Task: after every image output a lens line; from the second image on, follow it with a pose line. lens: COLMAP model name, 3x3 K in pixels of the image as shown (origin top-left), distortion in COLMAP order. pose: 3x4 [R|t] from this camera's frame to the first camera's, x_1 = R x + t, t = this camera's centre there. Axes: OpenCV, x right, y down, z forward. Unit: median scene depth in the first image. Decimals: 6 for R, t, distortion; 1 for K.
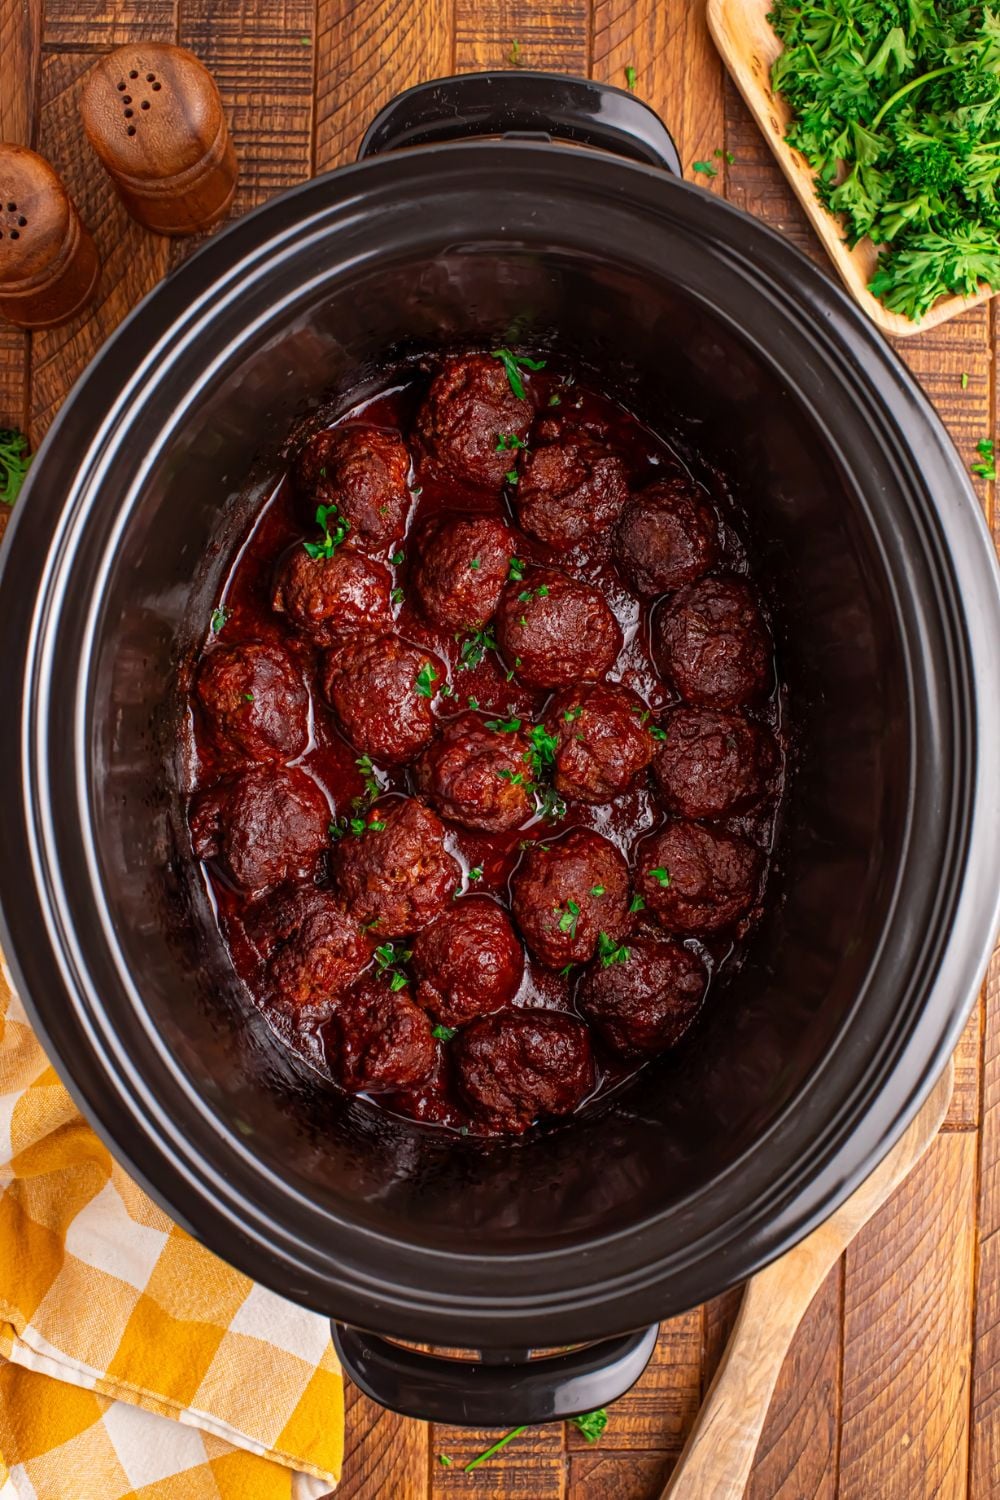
lens RADIAL K [[2946.6, 0, 500.6], [0, 2946.6, 742.4], [0, 0, 1]] dist [-0.218078, 0.000000]
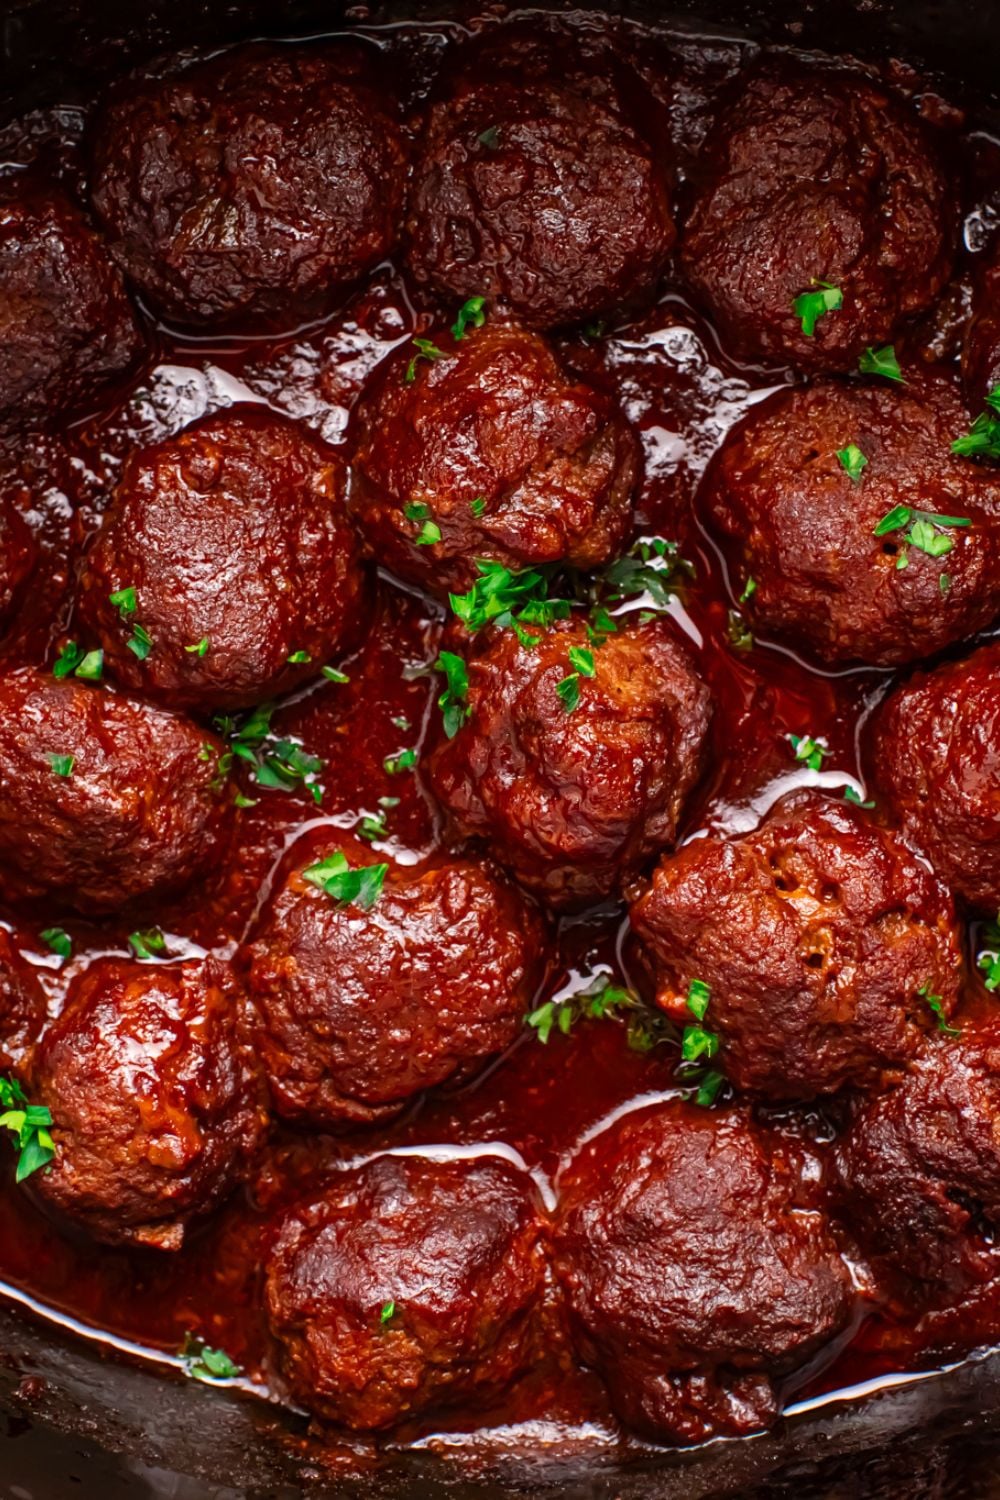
lens RADIAL K [[3533.1, 0, 509.5], [0, 3533.1, 752.7], [0, 0, 1]] dist [-0.244181, 0.000000]
pose [[-0.008434, -0.997597, -0.068775, 0.026519], [0.999867, -0.007451, -0.014532, 0.009379], [0.013985, -0.068888, 0.997526, 0.505582]]
